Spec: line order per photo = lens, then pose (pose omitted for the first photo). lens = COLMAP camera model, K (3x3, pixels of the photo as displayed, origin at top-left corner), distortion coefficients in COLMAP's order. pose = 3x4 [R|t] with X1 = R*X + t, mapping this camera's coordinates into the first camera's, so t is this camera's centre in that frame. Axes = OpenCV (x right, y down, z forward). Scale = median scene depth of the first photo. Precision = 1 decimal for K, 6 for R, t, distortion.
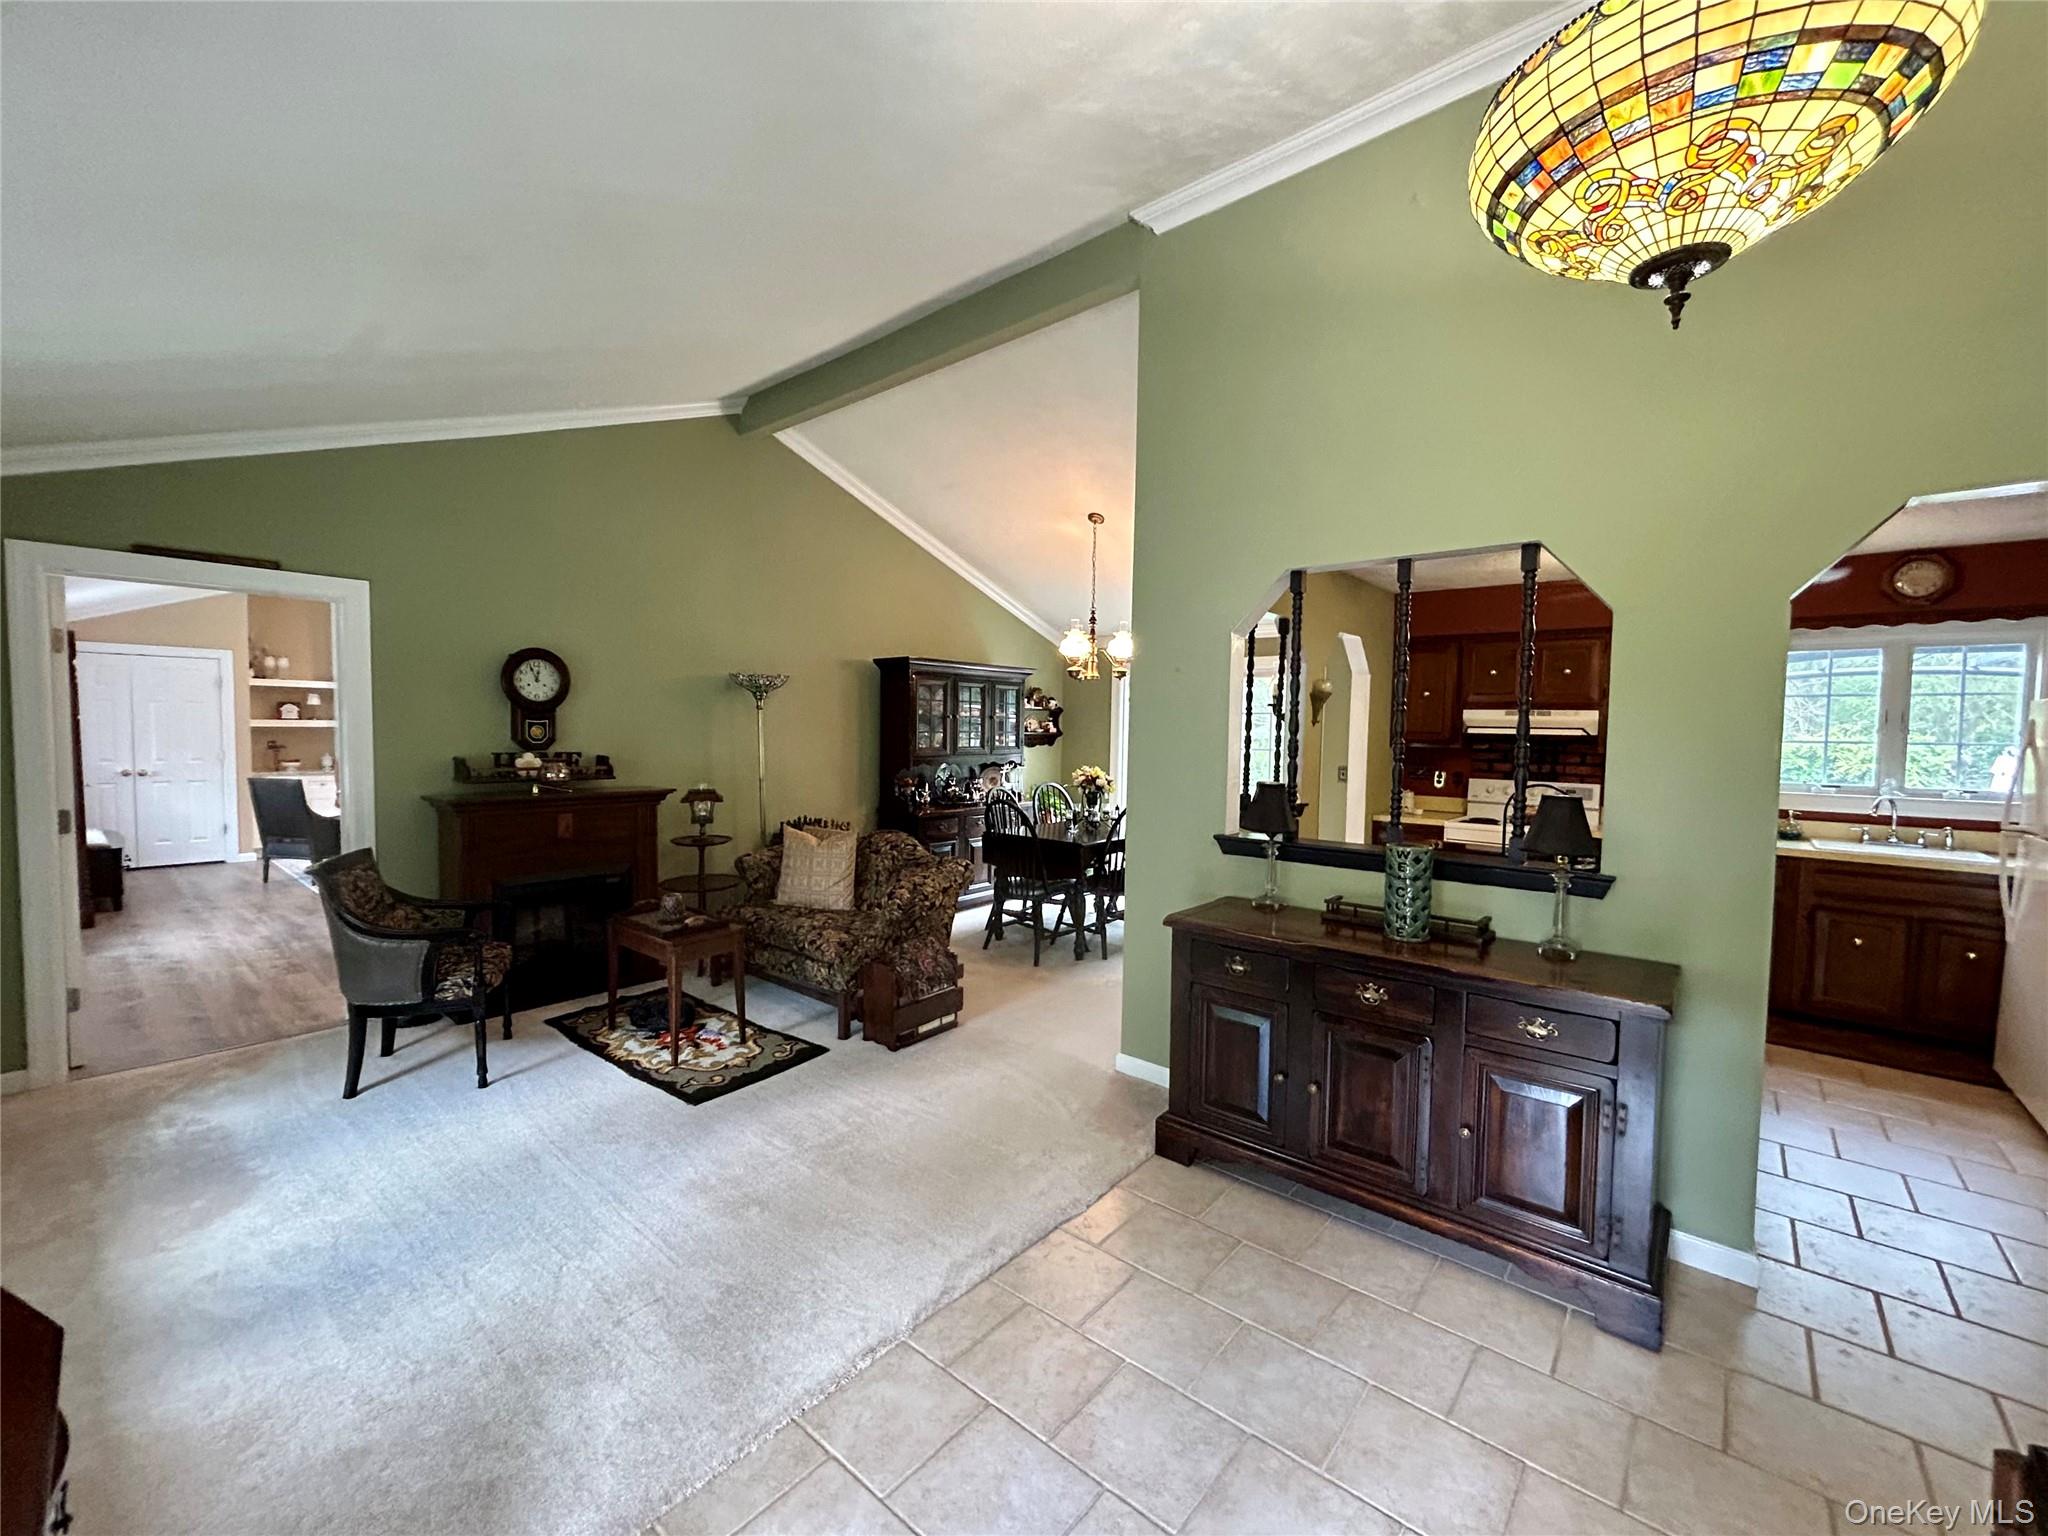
lens RADIAL K [[826.1, 0, 1024.1], [0, 826.1, 766.1], [0, 0, 1]] dist [0.003056, -0.000179]
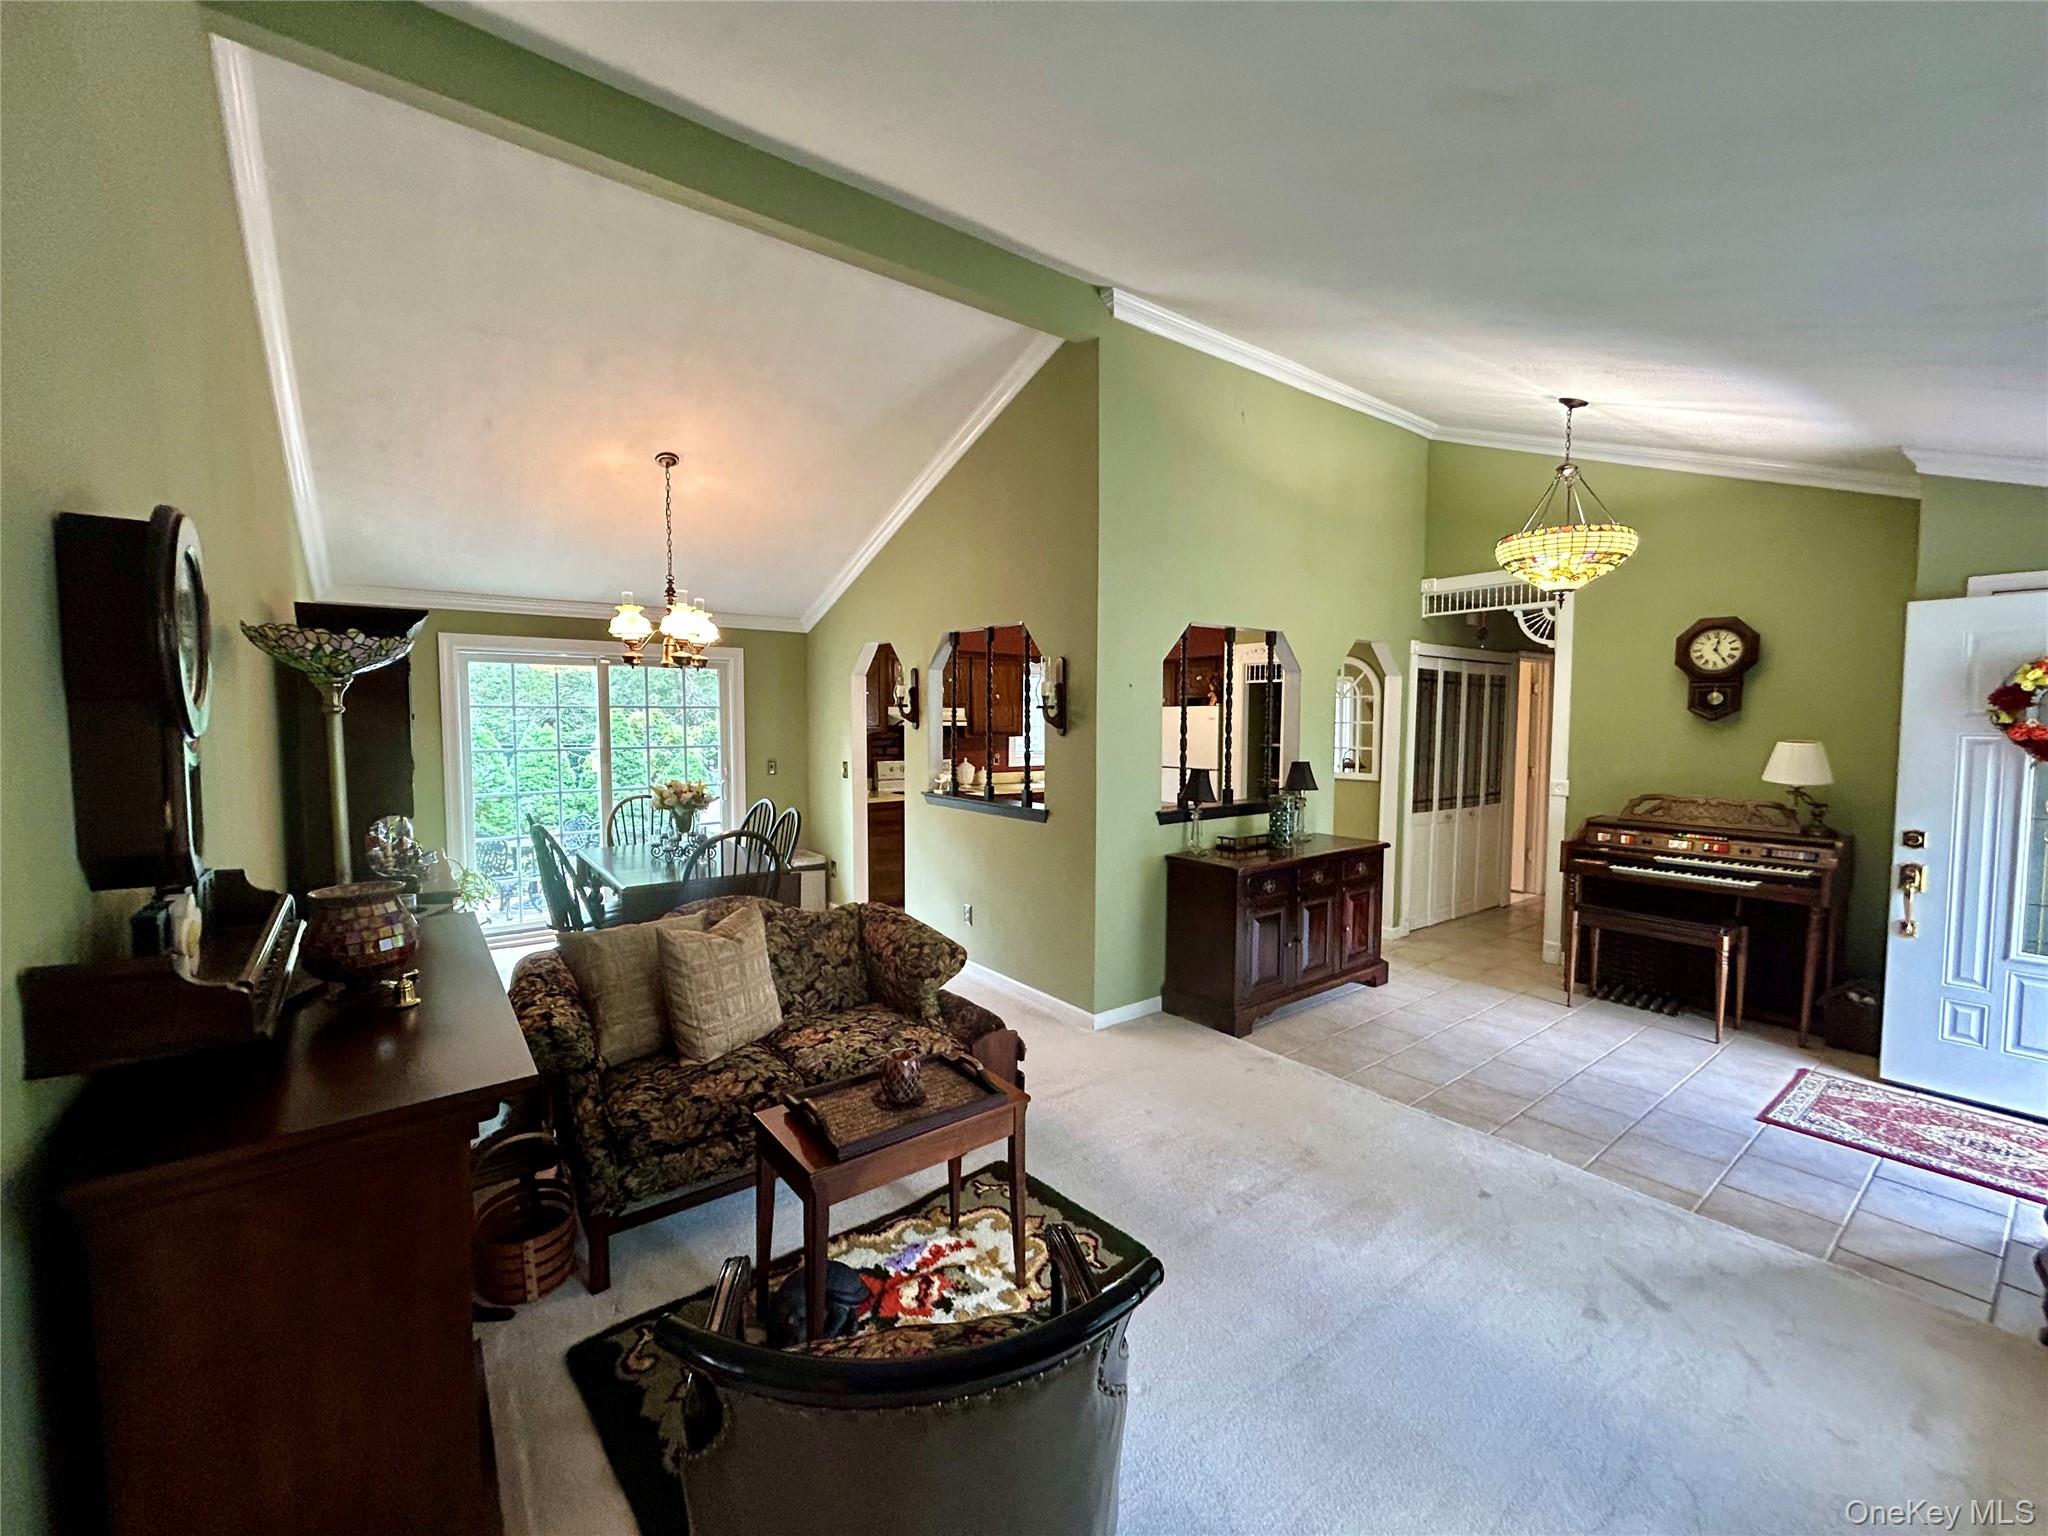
lens RADIAL K [[826.1, 0, 1028.0], [0, 826.1, 765.9], [0, 0, 1]] dist [0.003056, -0.000179]
pose [[0.210669, -0.073815, 0.974767, -0.784472], [0.047211, 0.996750, 0.065276, -0.061461], [-0.976417, 0.032268, 0.213469, 0.652411]]
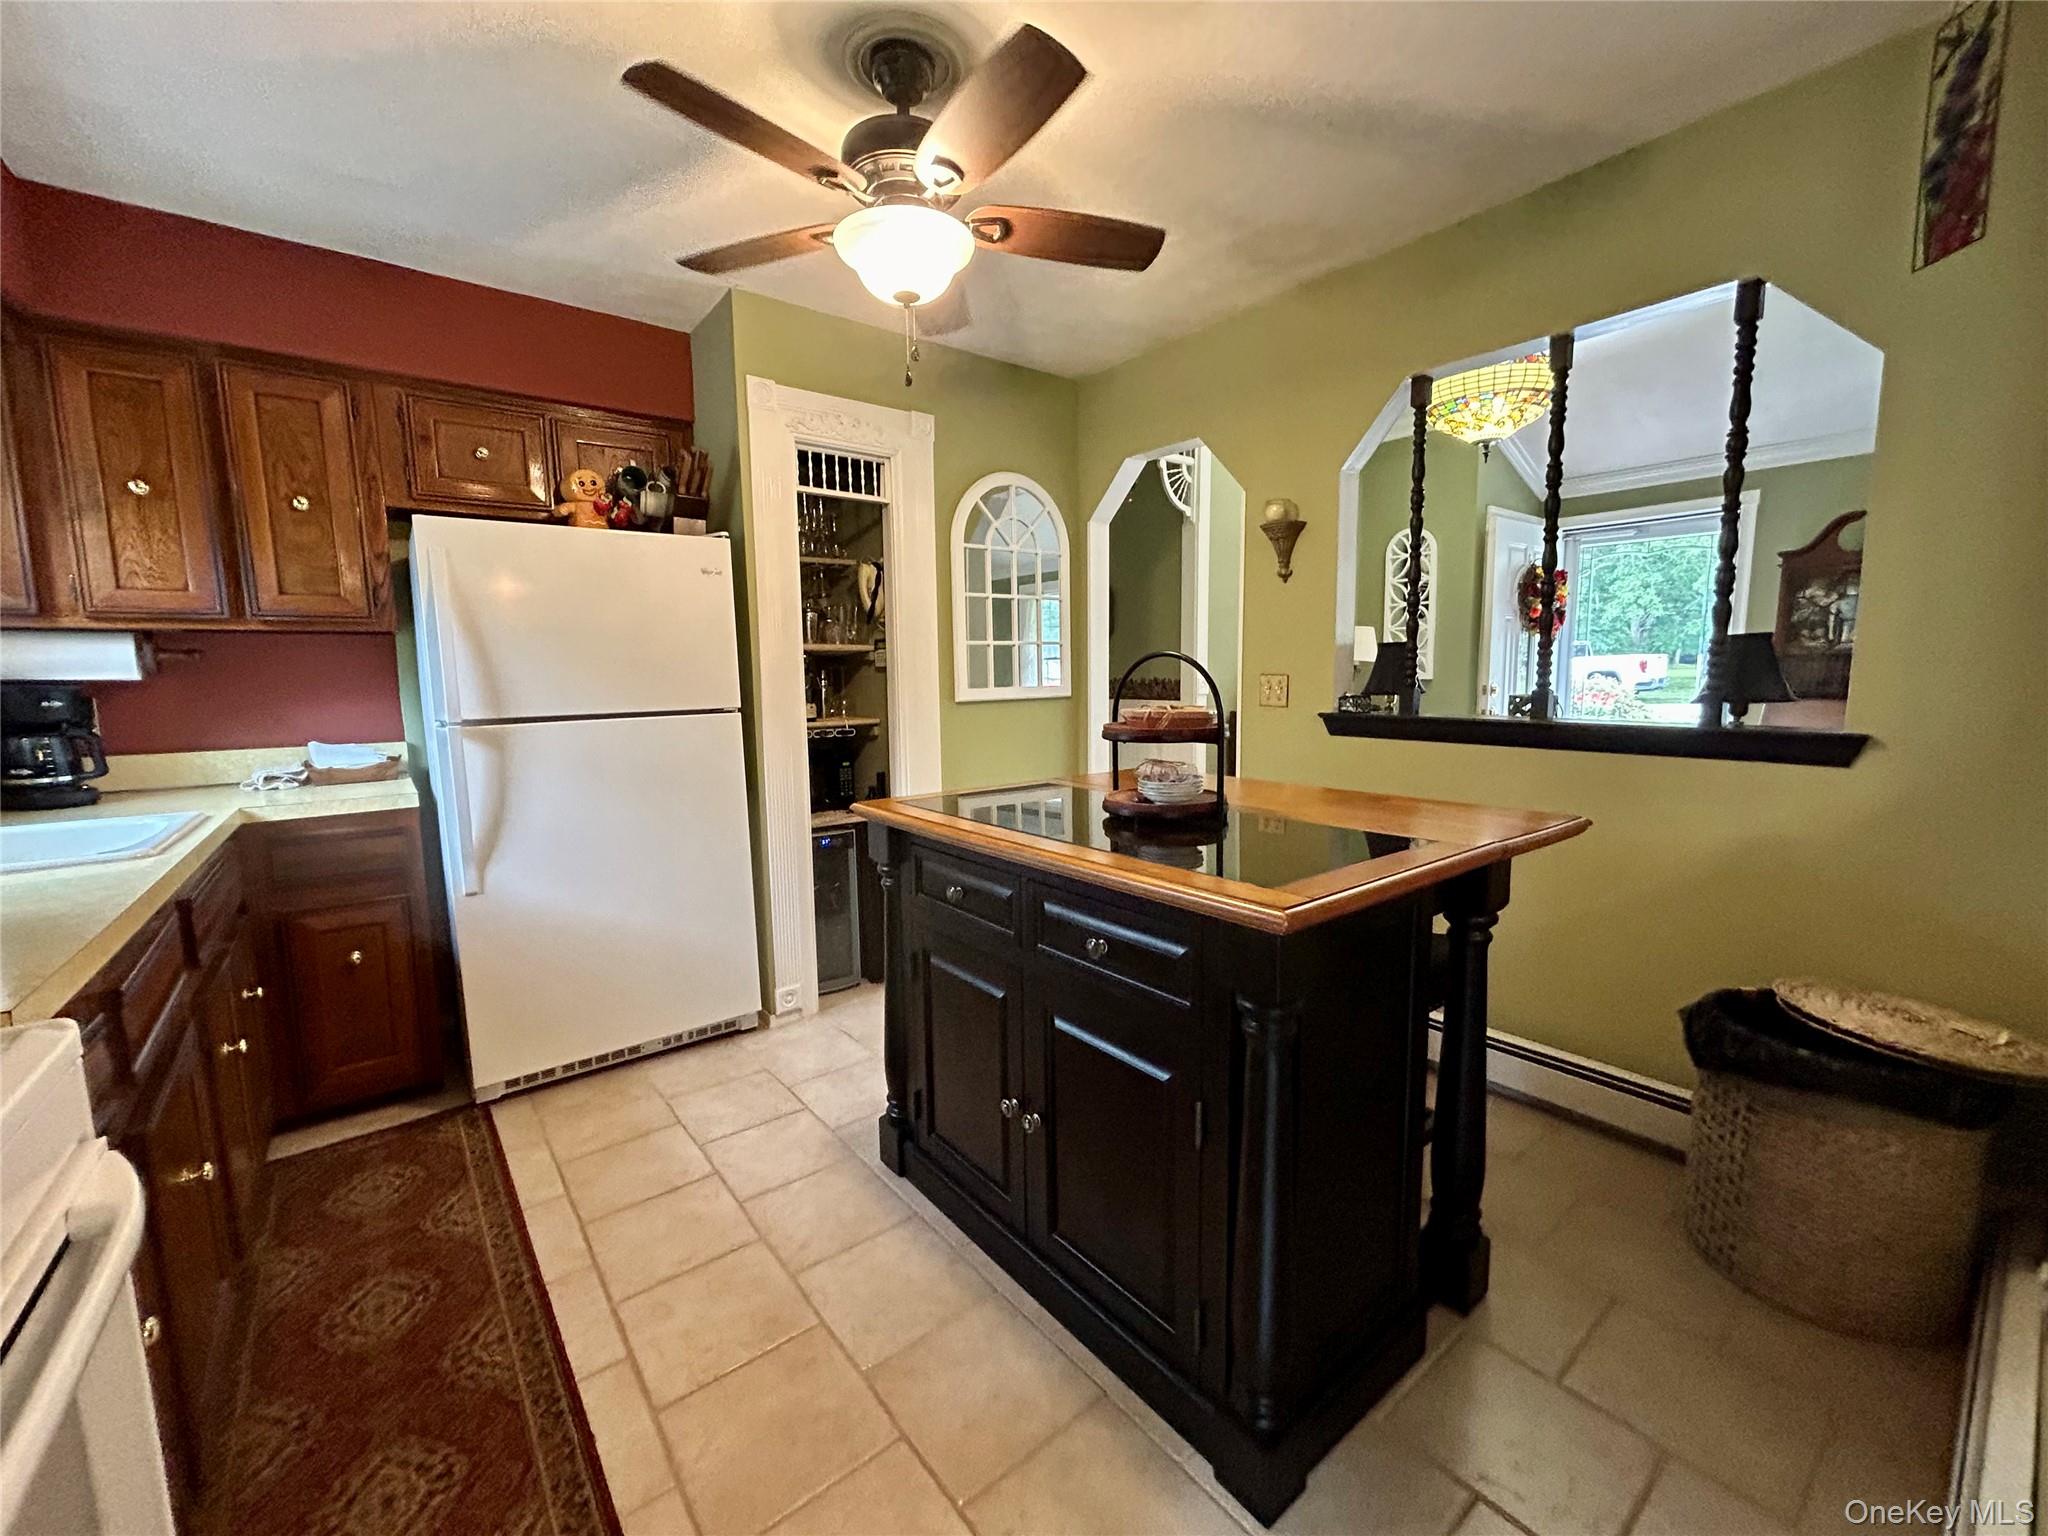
lens RADIAL K [[826.1, 0, 1014.4], [0, 826.1, 766.9], [0, 0, 1]] dist [0.003056, -0.000179]
pose [[-0.978073, -0.026434, 0.206579, 0.499024], [0.008821, 0.985764, 0.167903, 0.006279], [-0.208076, 0.166044, -0.963916, 1.176062]]
